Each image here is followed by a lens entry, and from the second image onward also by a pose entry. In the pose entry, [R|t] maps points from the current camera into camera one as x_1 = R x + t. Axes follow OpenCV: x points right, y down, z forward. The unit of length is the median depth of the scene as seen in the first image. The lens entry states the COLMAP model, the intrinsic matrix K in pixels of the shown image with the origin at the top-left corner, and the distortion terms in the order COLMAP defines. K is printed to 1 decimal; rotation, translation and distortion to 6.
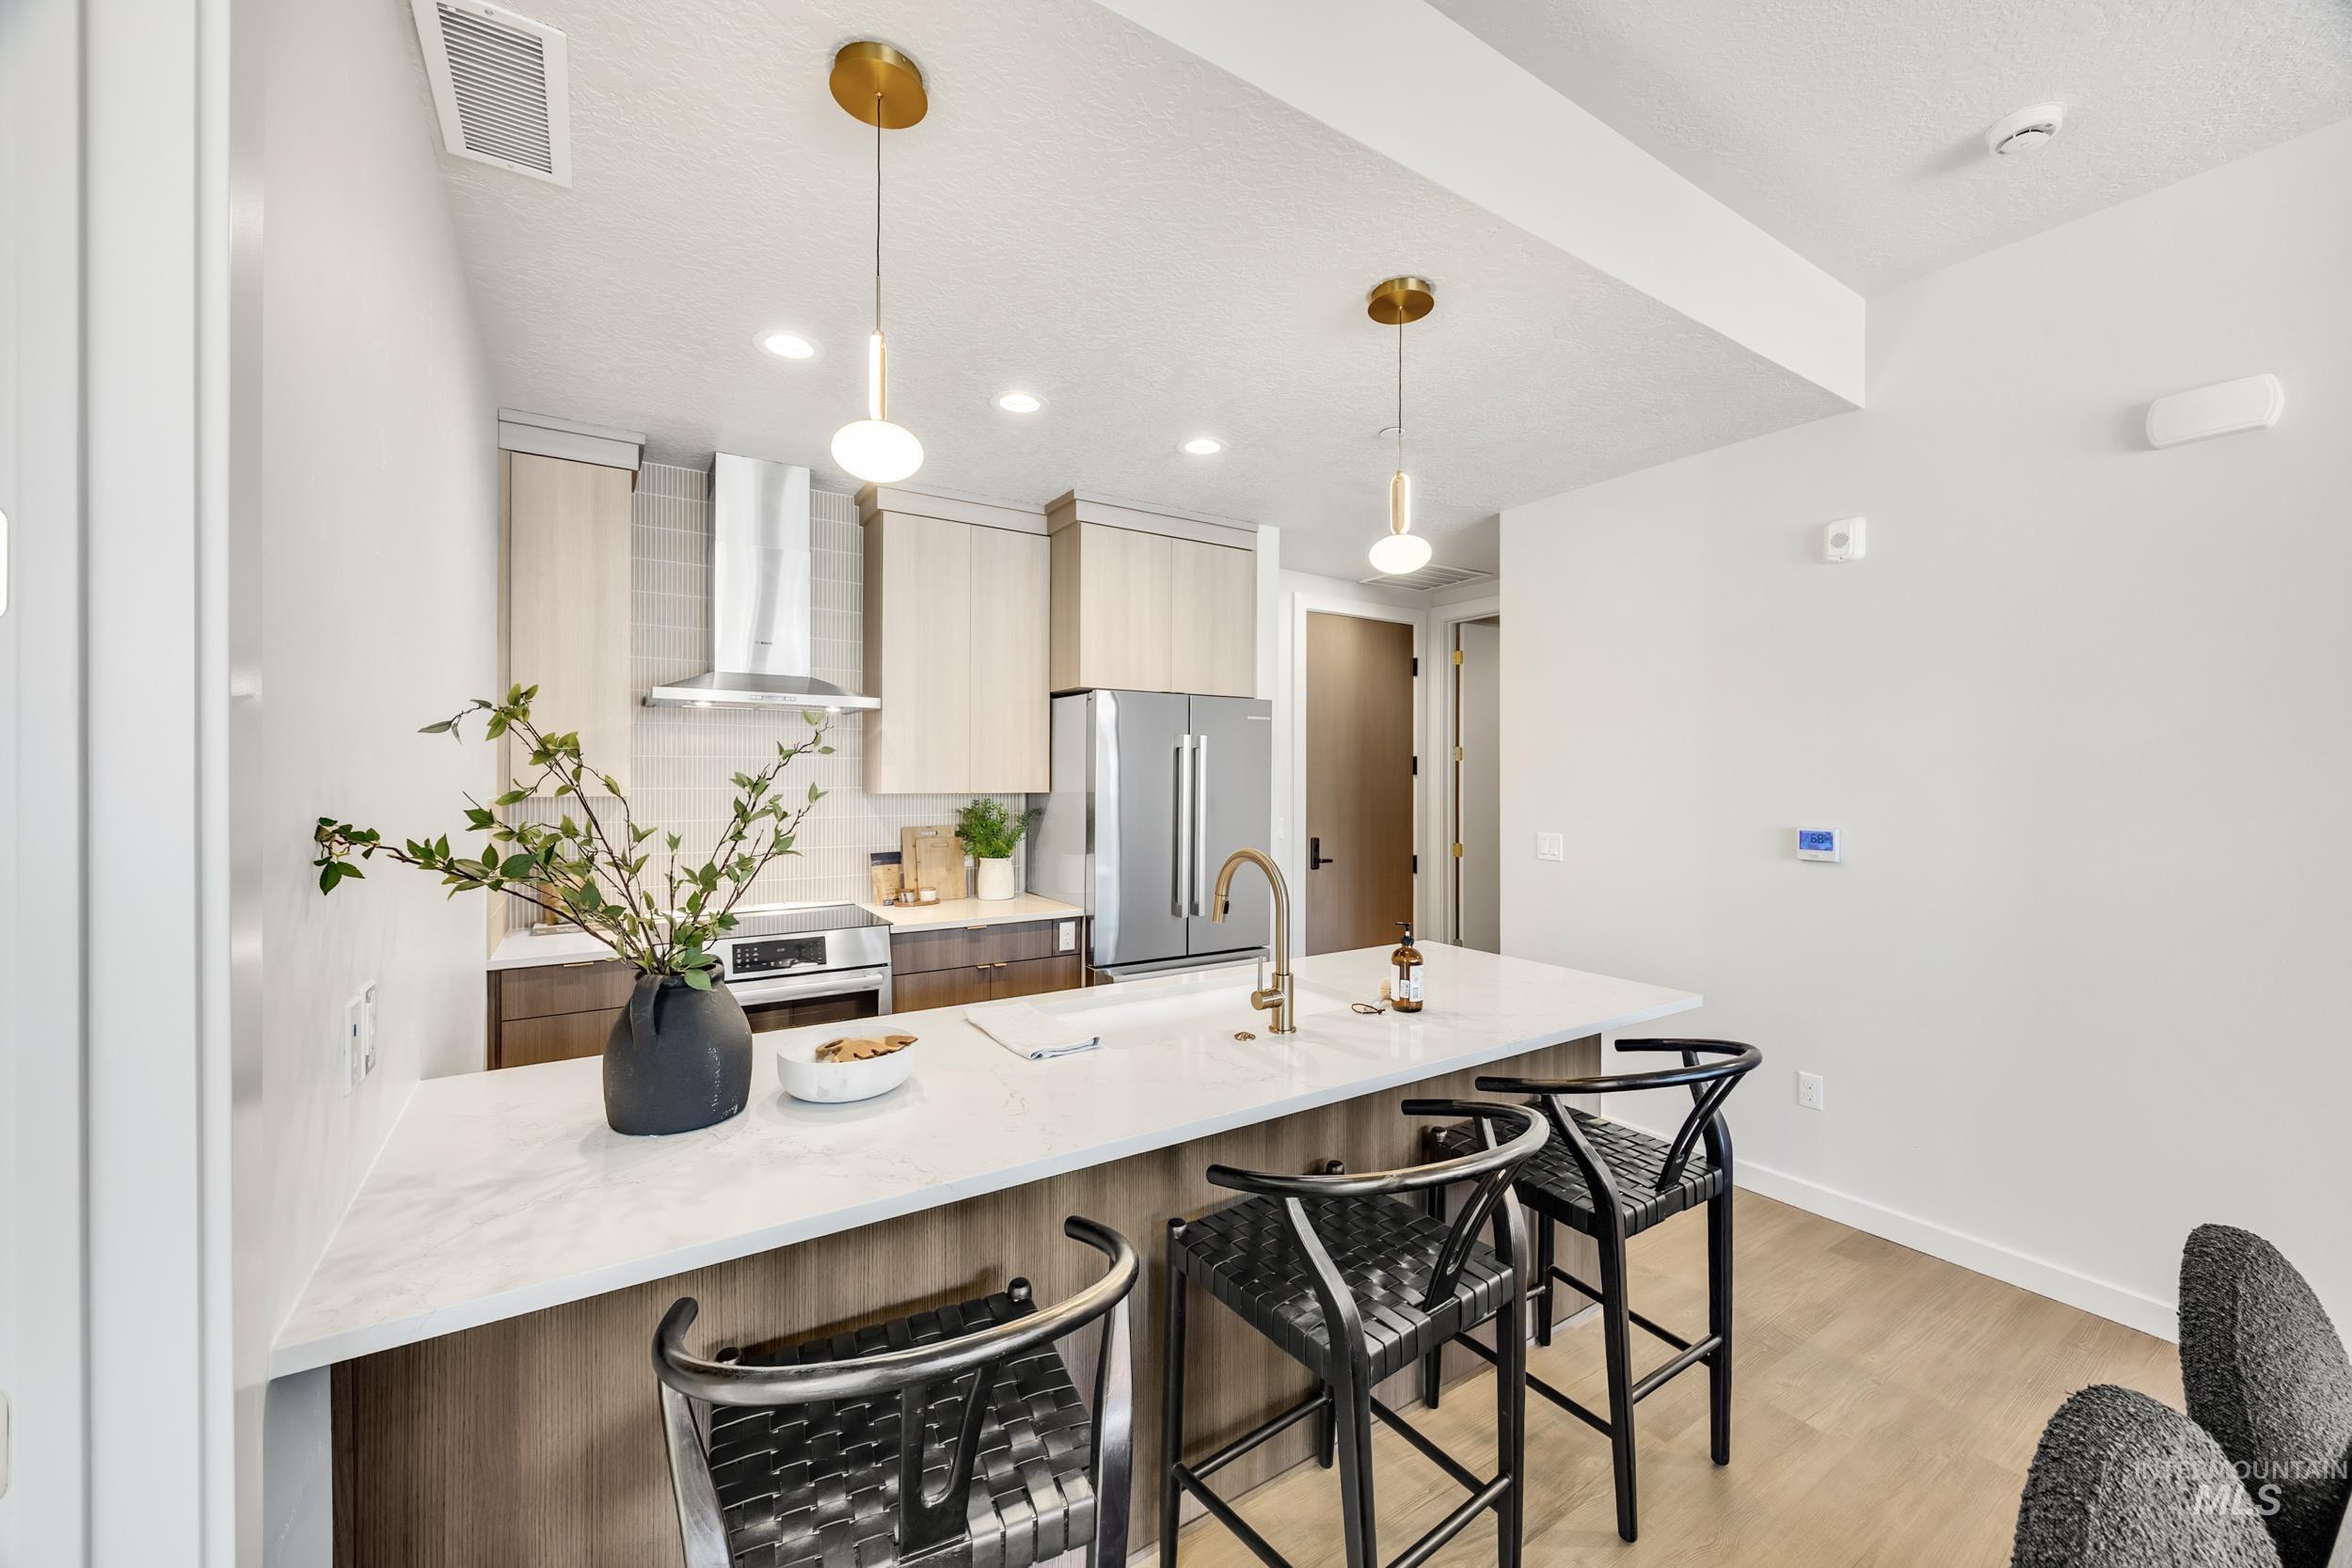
lens RADIAL K [[916.5, 0, 1190.9], [0, 916.5, 781.1], [0, 0, 1]] dist [-0.000016, -0.000009]
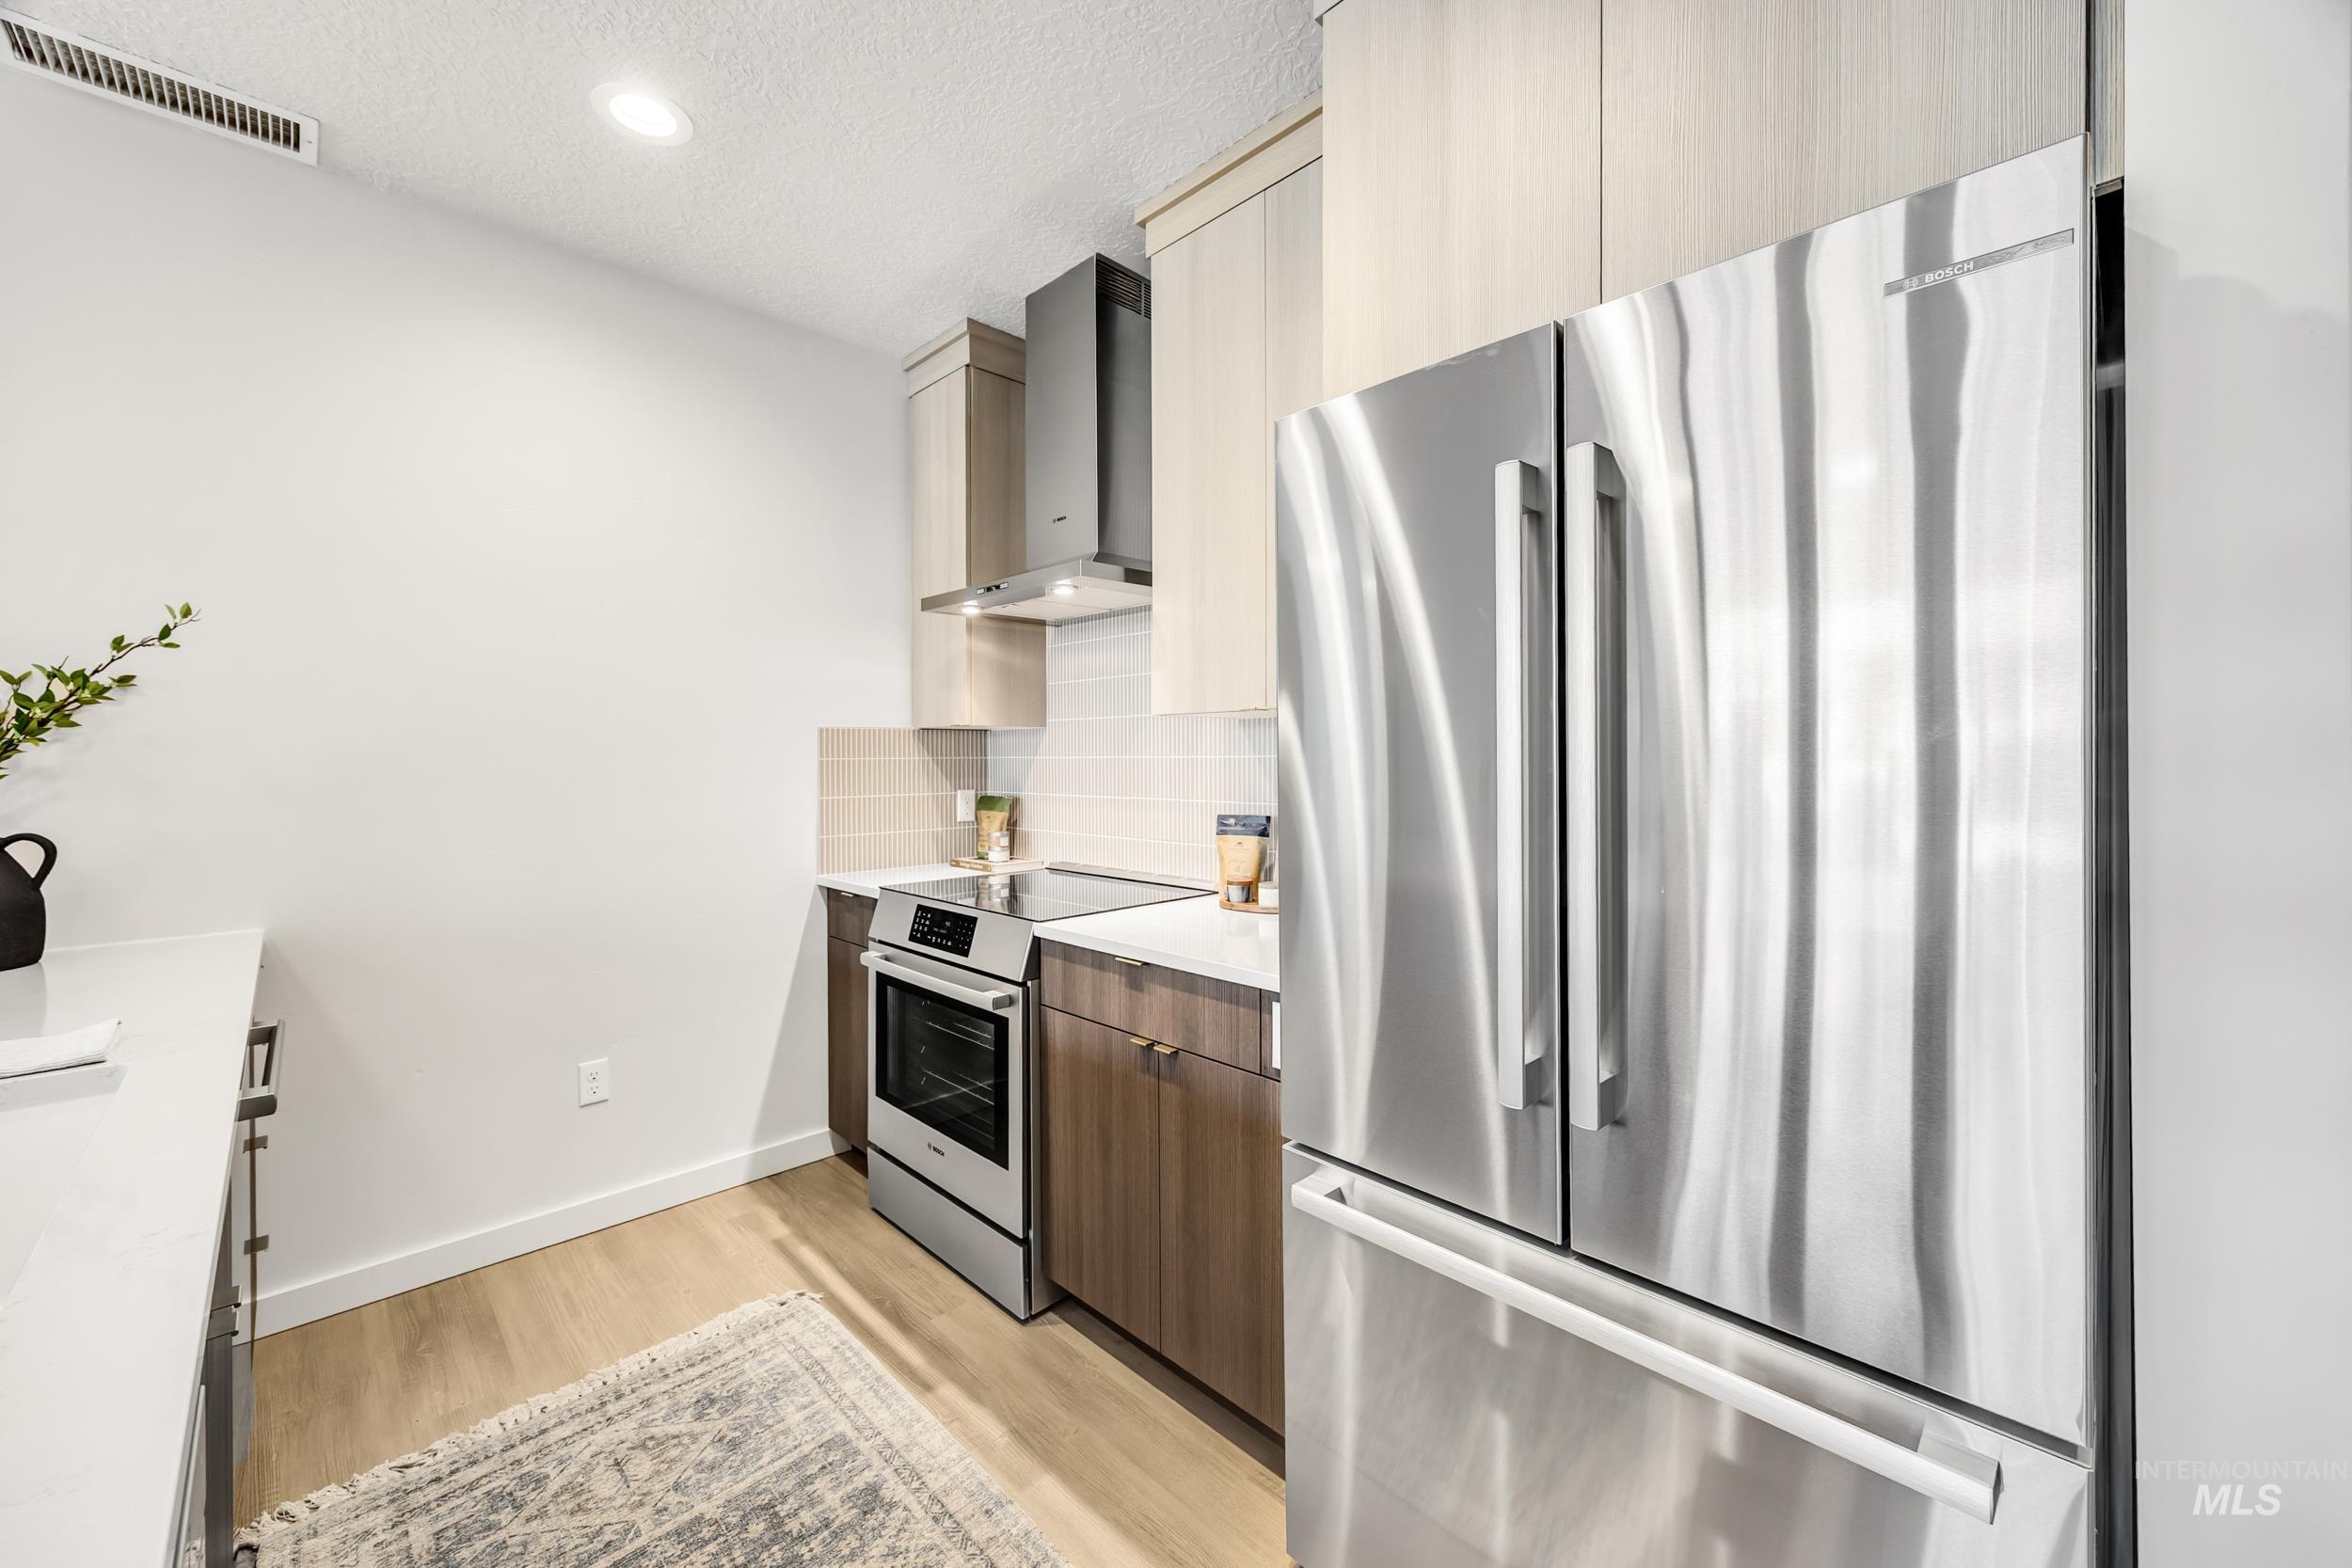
lens RADIAL K [[912.8, 0, 1174.1], [0, 912.8, 759.9], [0, 0, 1]] dist [0.000560, -0.000184]
pose [[0.186969, 0.000718, -0.982365, 0.248954], [-0.003253, 0.999995, 0.000112, 0.039404], [0.982360, 0.003175, 0.186971, 0.818531]]
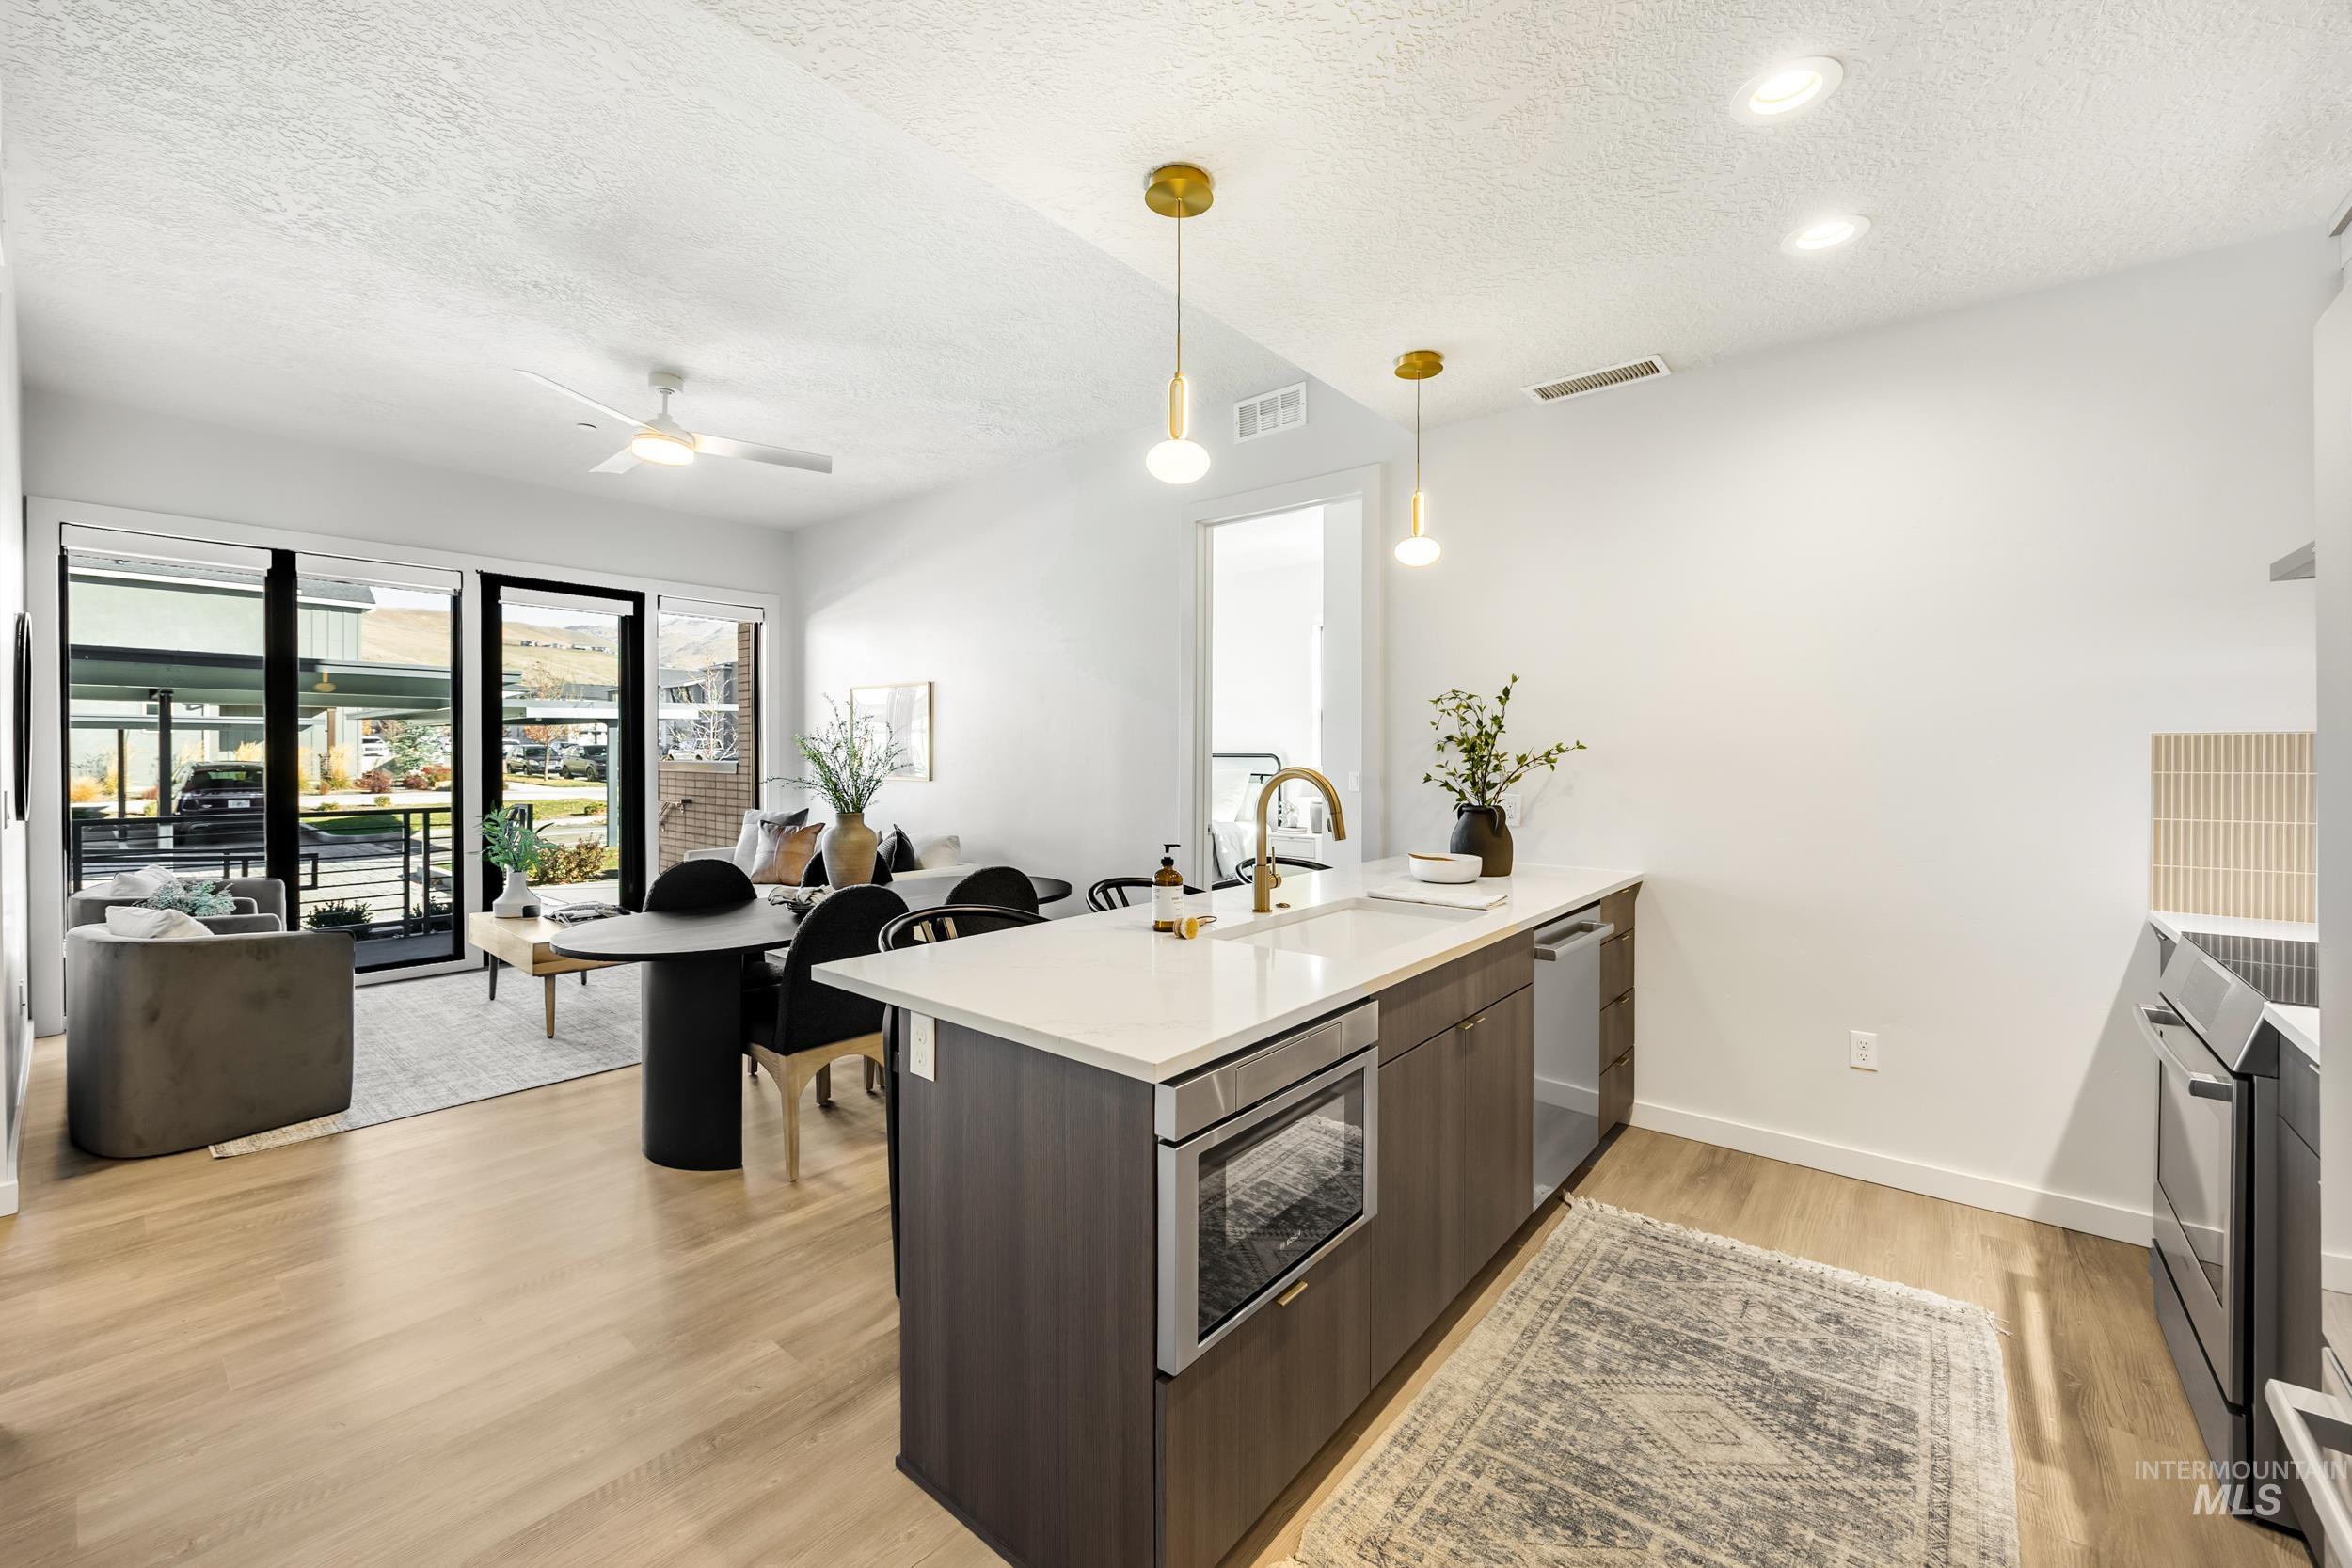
lens RADIAL K [[912.8, 0, 1174.1], [0, 912.8, 759.9], [0, 0, 1]] dist [0.000560, -0.000184]
pose [[-0.957973, -0.002176, -0.286851, 0.284245], [-0.007019, 0.999850, 0.015857, 0.026226], [0.286773, 0.017204, -0.957844, 1.074096]]
